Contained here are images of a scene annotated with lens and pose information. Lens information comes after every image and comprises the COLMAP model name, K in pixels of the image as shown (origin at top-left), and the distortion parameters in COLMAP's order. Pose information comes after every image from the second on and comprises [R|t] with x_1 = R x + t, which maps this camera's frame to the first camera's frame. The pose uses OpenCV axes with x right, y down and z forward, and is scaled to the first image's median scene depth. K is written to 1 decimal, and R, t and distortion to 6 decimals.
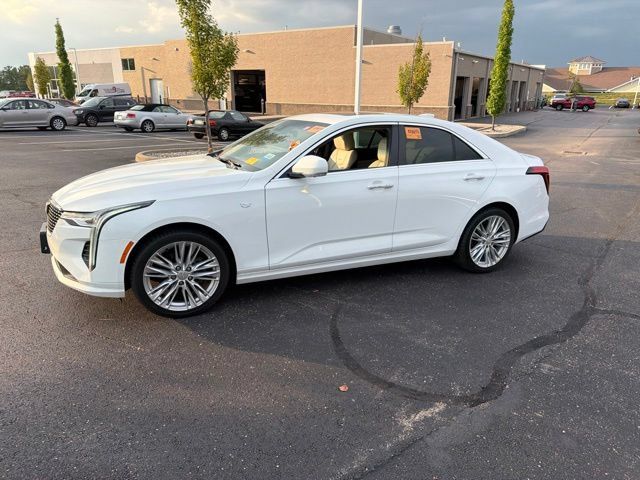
lens RADIAL K [[452.3, 0, 320.9], [0, 452.3, 245.7], [0, 0, 1]] dist [0.029783, -0.035925]
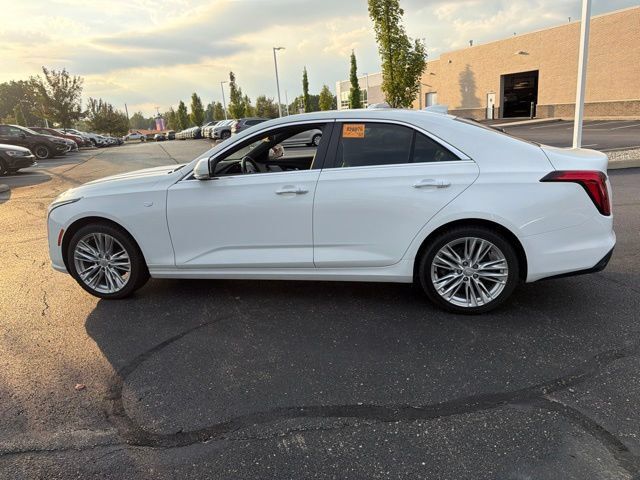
lens RADIAL K [[452.5, 0, 319.5], [0, 452.5, 237.0], [0, 0, 1]] dist [0.032346, -0.037347]
pose [[0.815738, 0.081364, -0.572671, 0.593336], [-0.104483, 0.994498, -0.007534, -0.035337], [0.568907, 0.065980, 0.819751, 0.262013]]
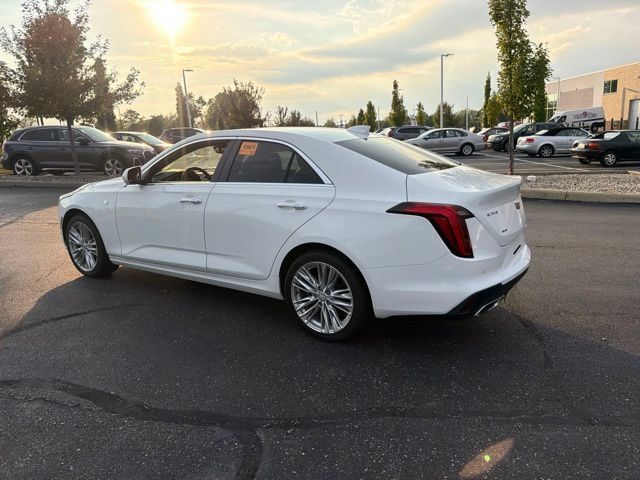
lens RADIAL K [[452.5, 0, 324.7], [0, 452.5, 240.2], [0, 0, 1]] dist [0.032346, -0.037347]
pose [[0.540051, 0.154605, -0.827310, 0.955597], [-0.210750, 0.976508, 0.044913, -0.131654], [0.814818, 0.150100, 0.559947, 0.595560]]
